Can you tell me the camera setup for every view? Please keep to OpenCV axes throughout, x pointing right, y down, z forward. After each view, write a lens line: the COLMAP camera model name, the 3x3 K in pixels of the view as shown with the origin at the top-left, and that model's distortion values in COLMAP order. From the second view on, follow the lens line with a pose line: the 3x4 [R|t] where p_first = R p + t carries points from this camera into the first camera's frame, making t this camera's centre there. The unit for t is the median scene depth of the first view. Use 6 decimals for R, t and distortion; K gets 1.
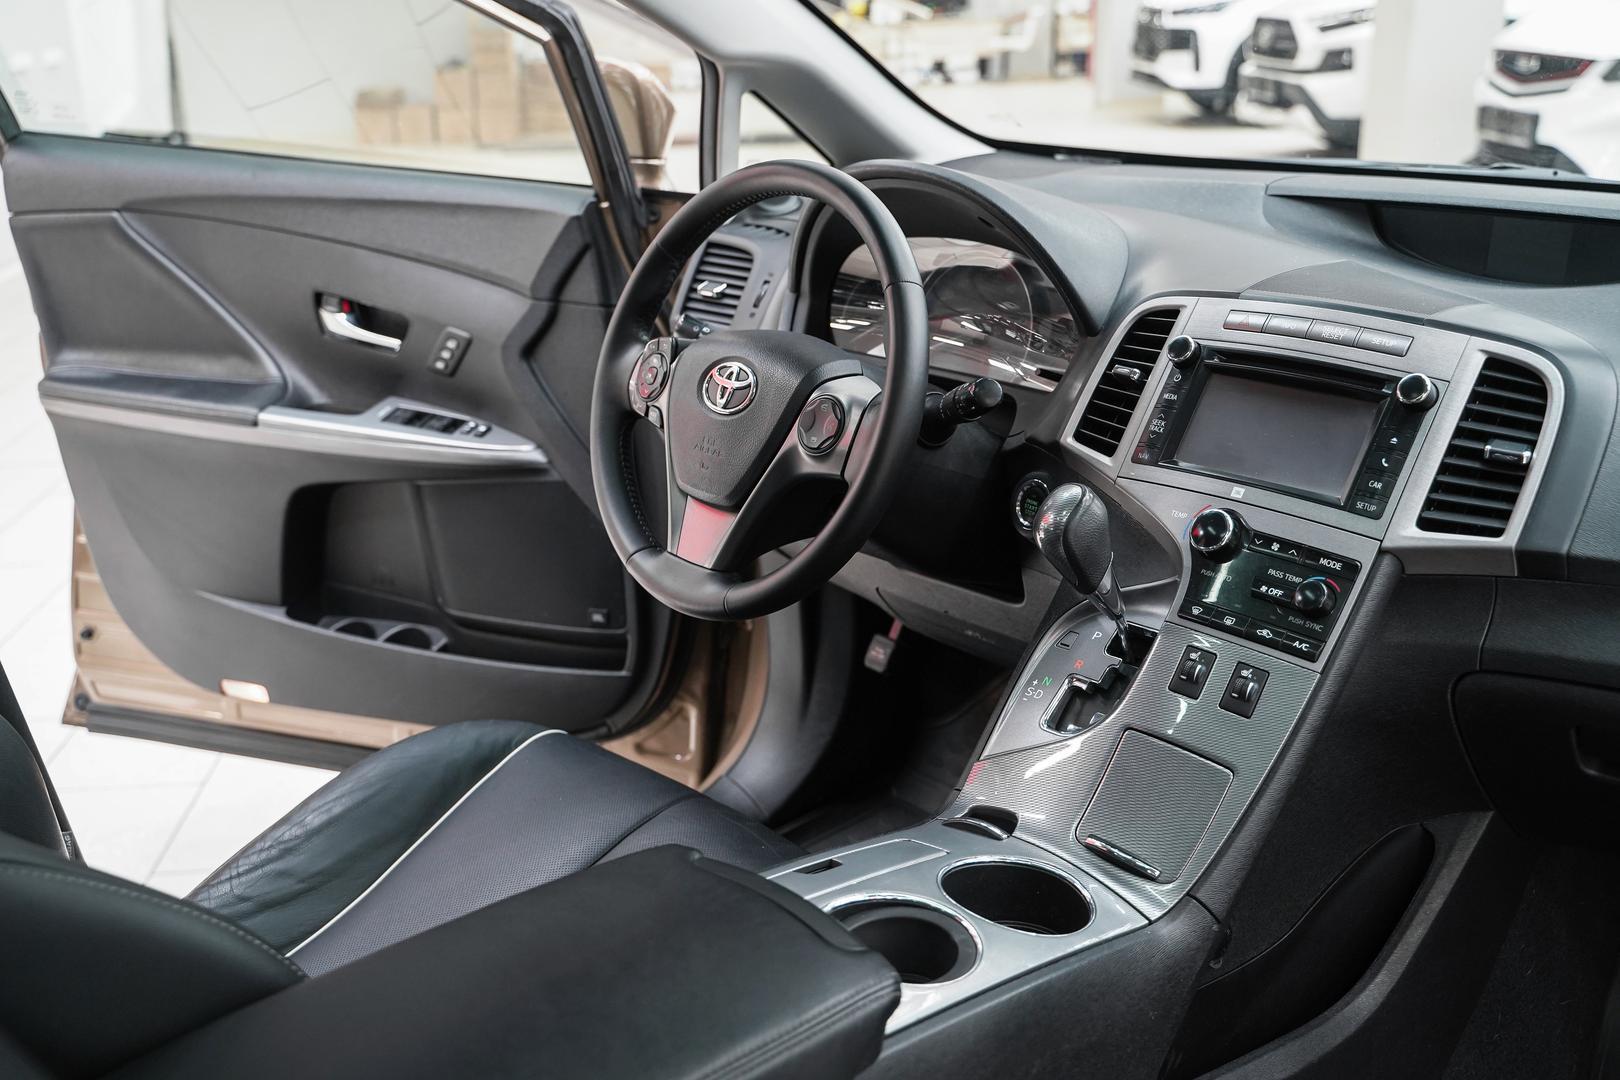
lens RADIAL K [[1657.5, 0, 812.4], [0, 1657.5, 534.3], [0, 0, 1]] dist [-0.004219, 0.009550]
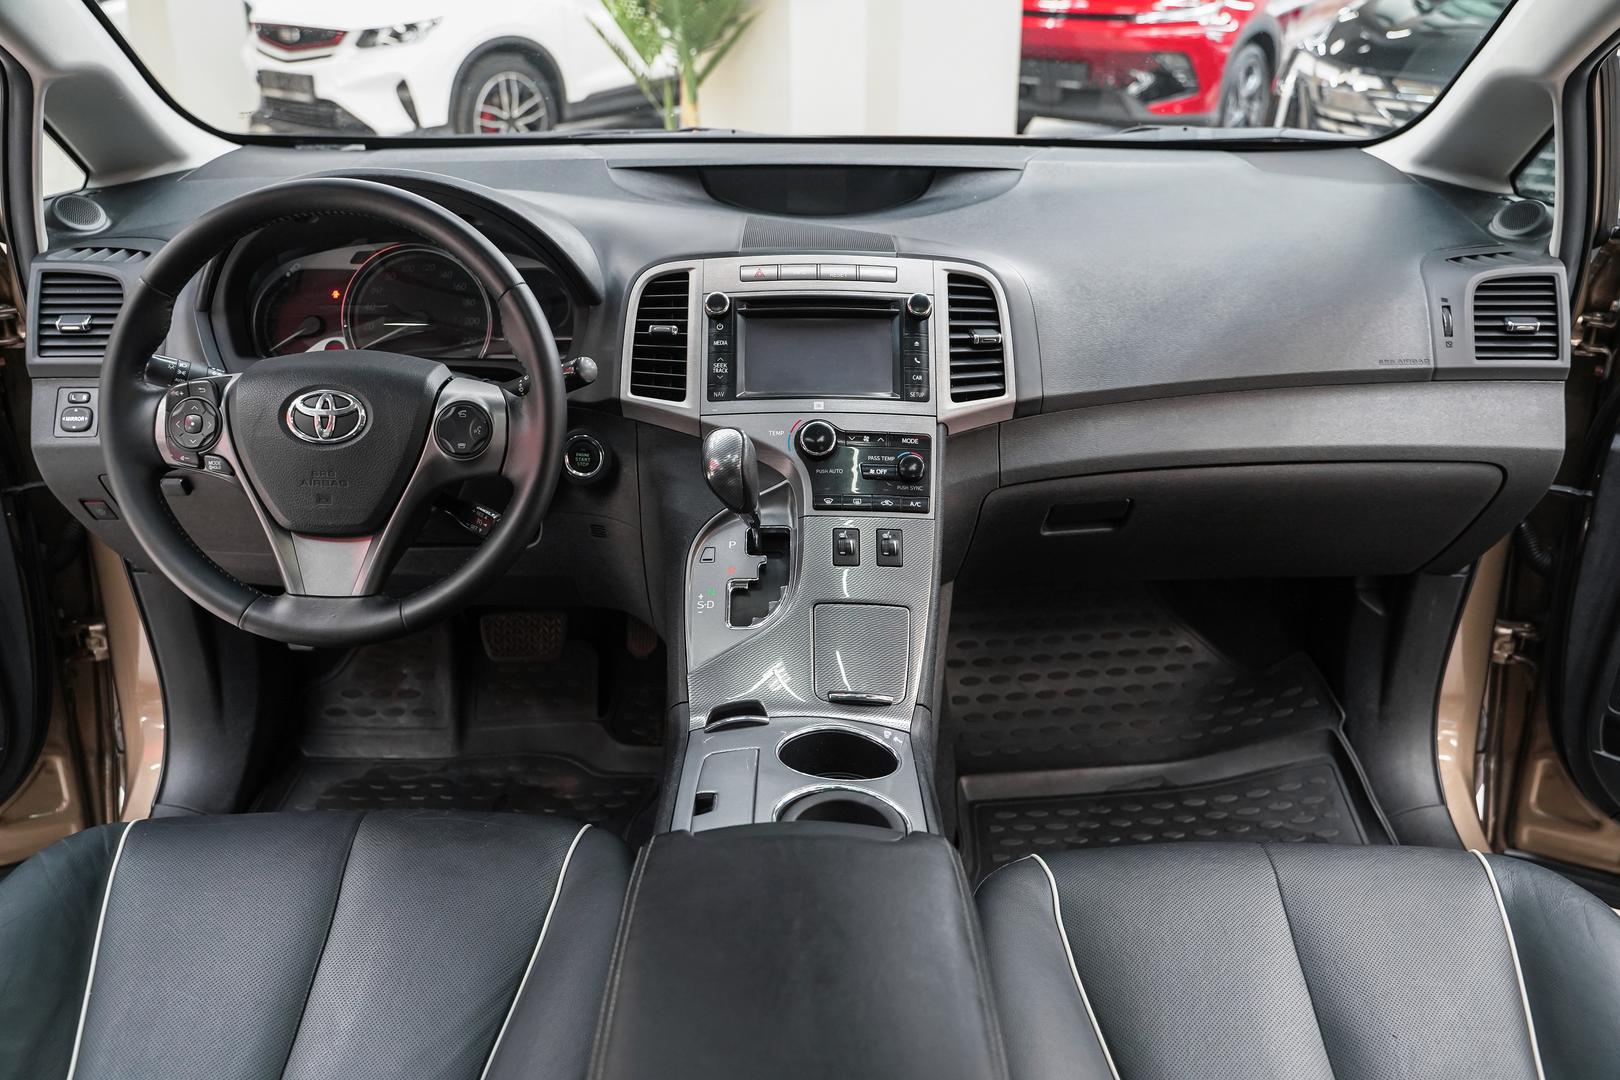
lens RADIAL K [[1292.6, 0, 815.5], [0, 1292.6, 540.6], [0, 0, 1]] dist [-0.006411, 0.001806]
pose [[0.670479, -0.286504, 0.684378, -0.404856], [0.216031, 0.957851, 0.189345, -0.100507], [-0.709780, 0.020895, 0.704113, 0.251450]]
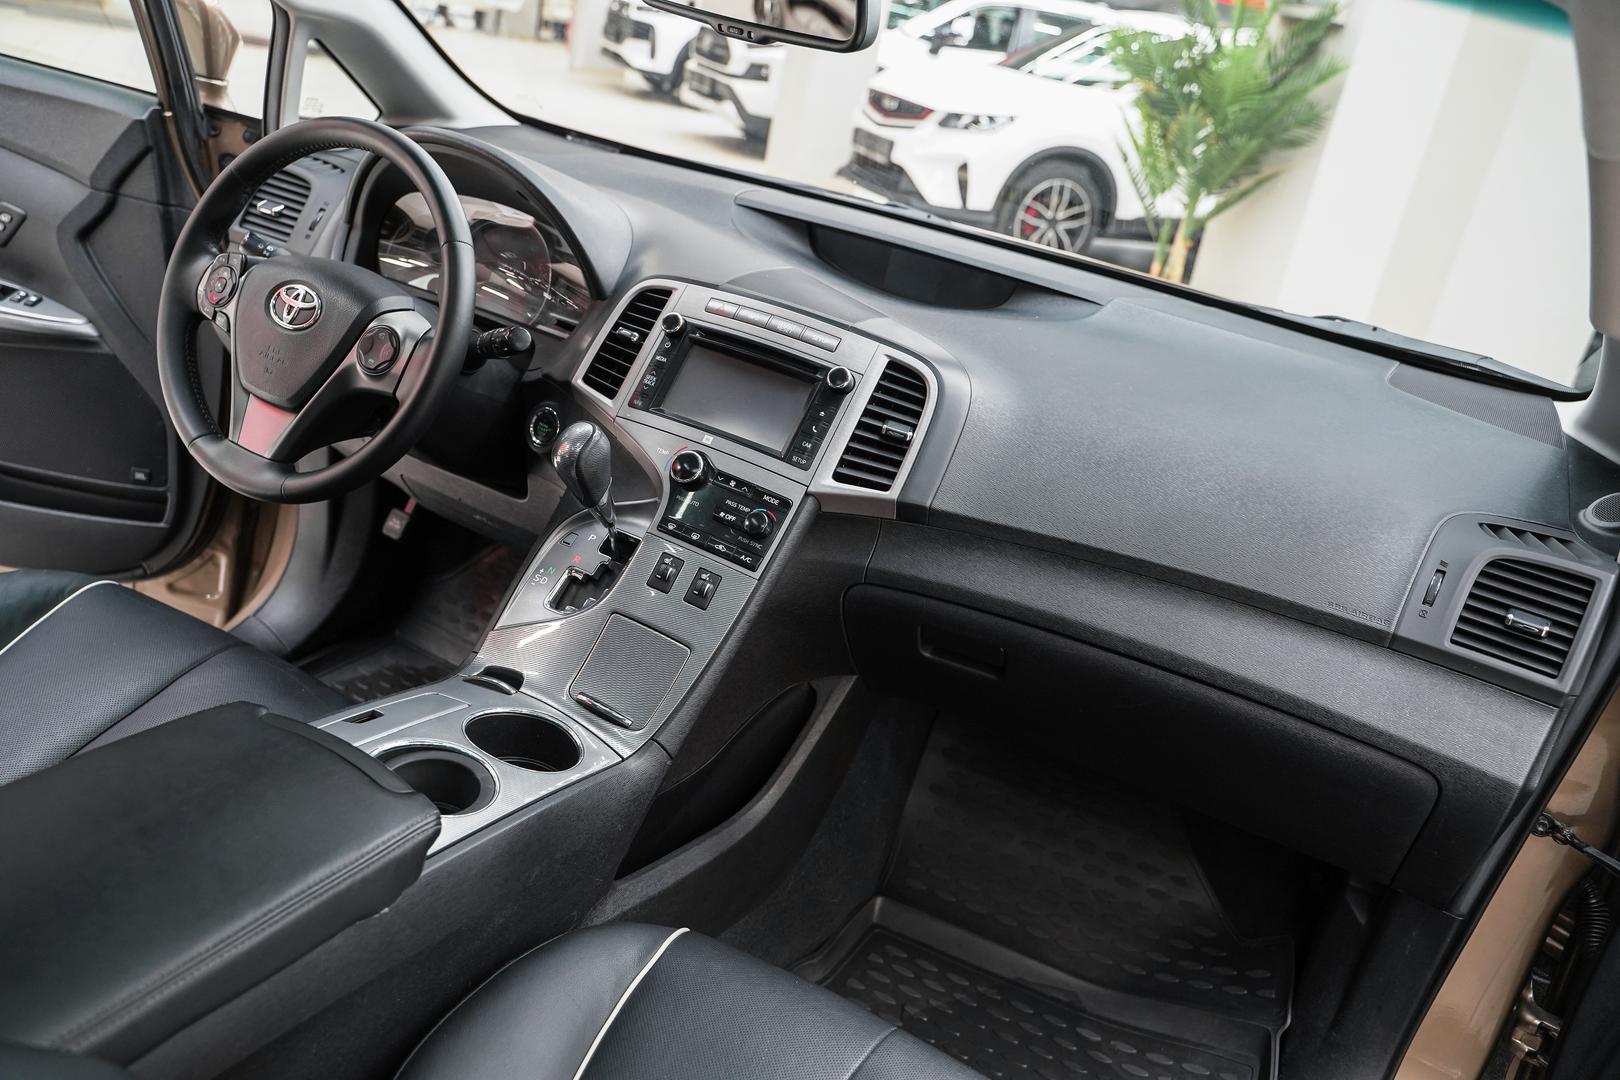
lens RADIAL K [[1287.1, 0, 810.0], [0, 1287.1, 540.0], [0, 0, 1]] dist [-0.023592, 0.018149]
pose [[0.925883, 0.055151, 0.373763, -0.042979], [-0.092324, 0.992323, 0.082283, -0.032652], [-0.366355, -0.110692, 0.923867, 0.003723]]
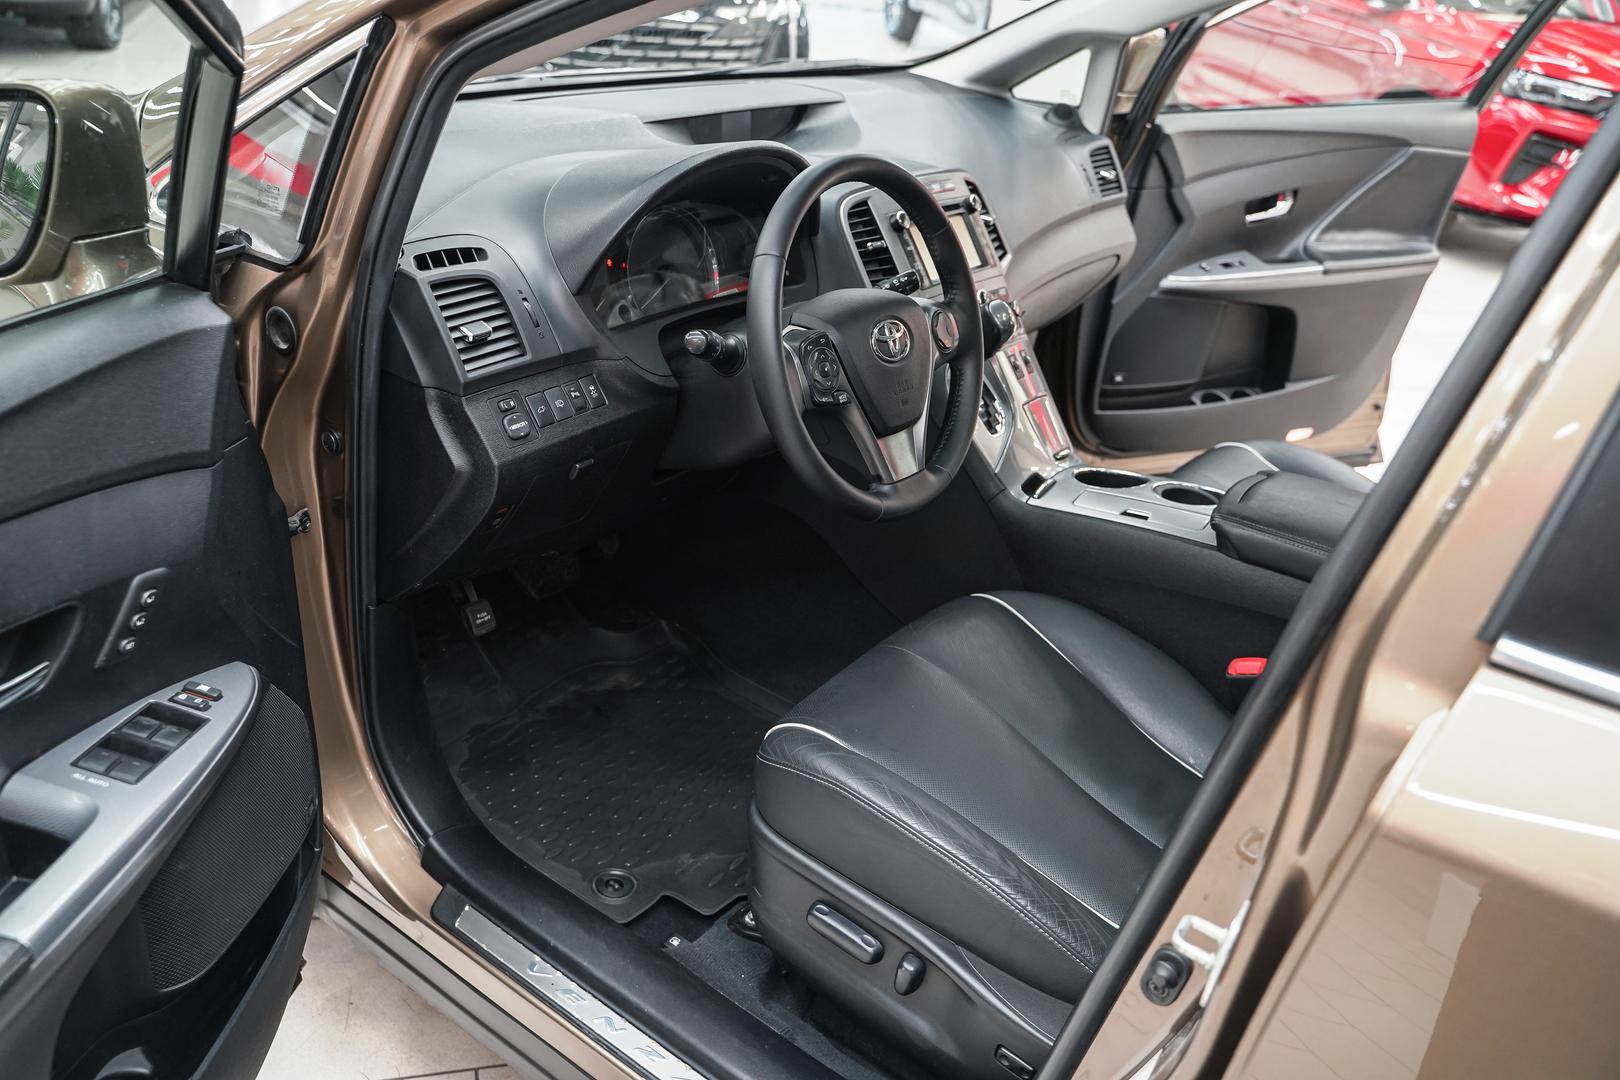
lens RADIAL K [[1287.1, 0, 810.0], [0, 1287.1, 540.0], [0, 0, 1]] dist [-0.023592, 0.018149]
pose [[-0.193631, -0.444419, 0.874642, -0.978923], [0.217549, 0.849870, 0.479993, -0.449510], [-0.956650, 0.283219, -0.067878, 1.175439]]
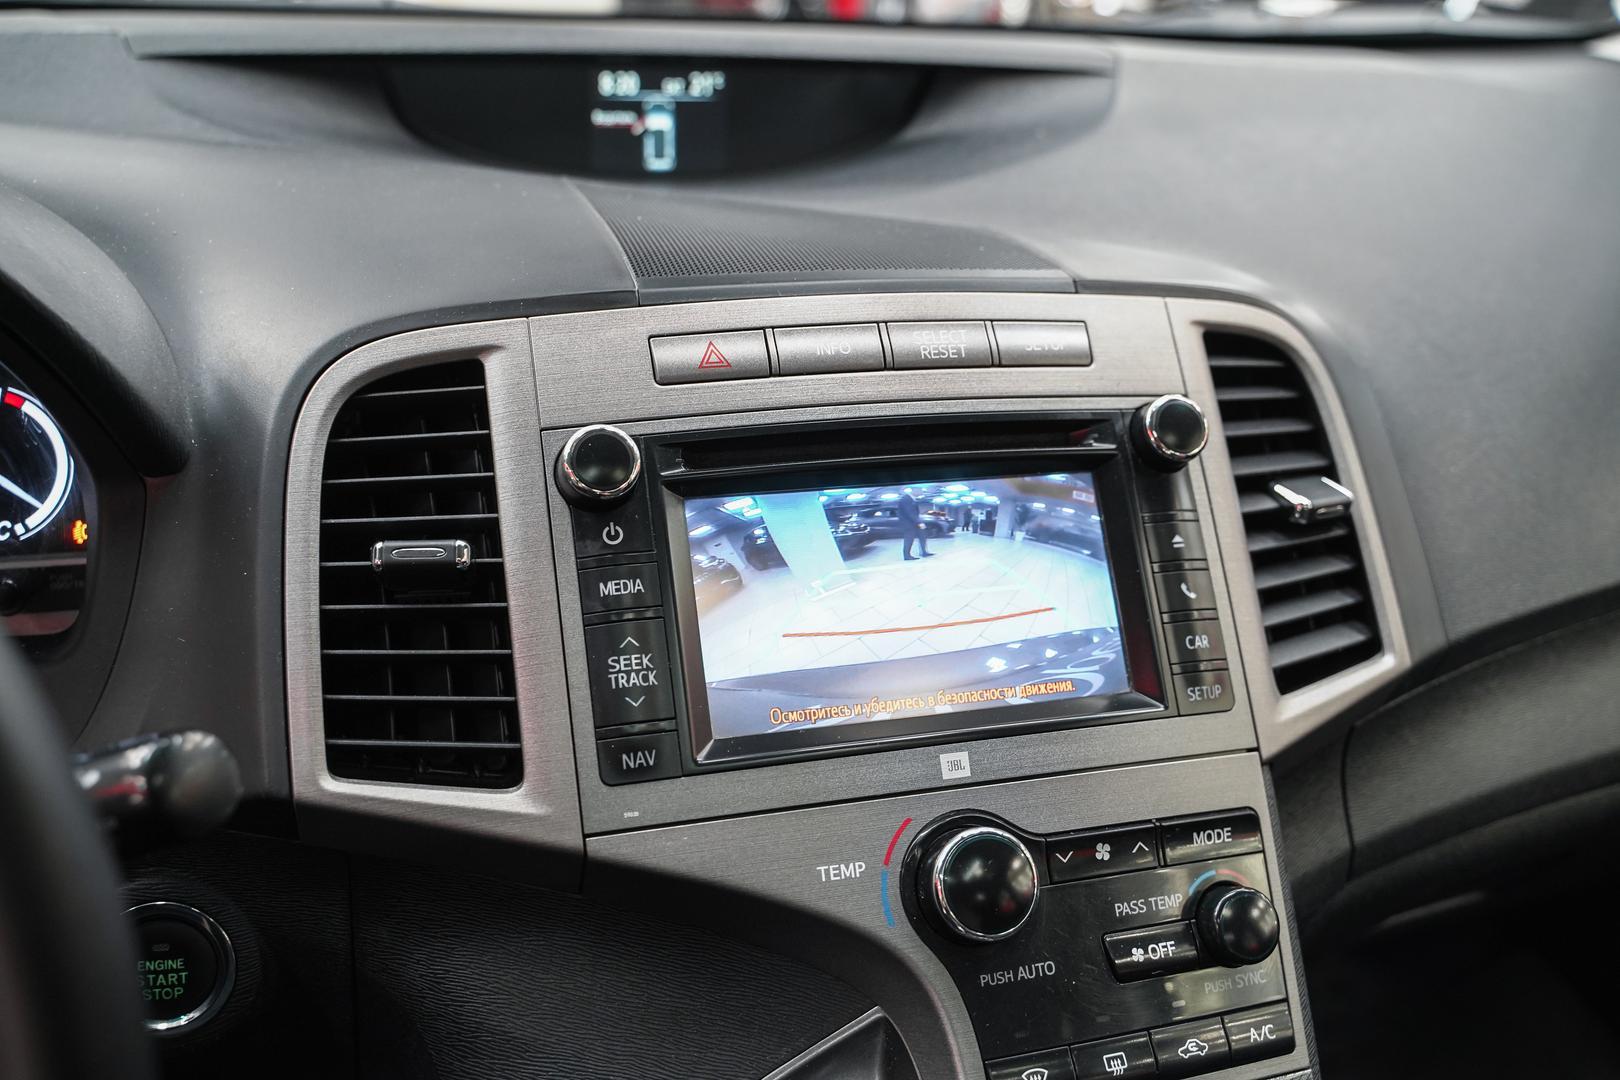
lens RADIAL K [[1587.9, 0, 810.0], [0, 1587.9, 540.0], [0, 0, 1]] dist [-0.005158, 0.002013]
pose [[0.420029, -0.316925, 0.850373, -0.070668], [0.229632, 0.943661, 0.238269, -0.158007], [-0.877978, 0.095193, 0.469141, 0.724892]]
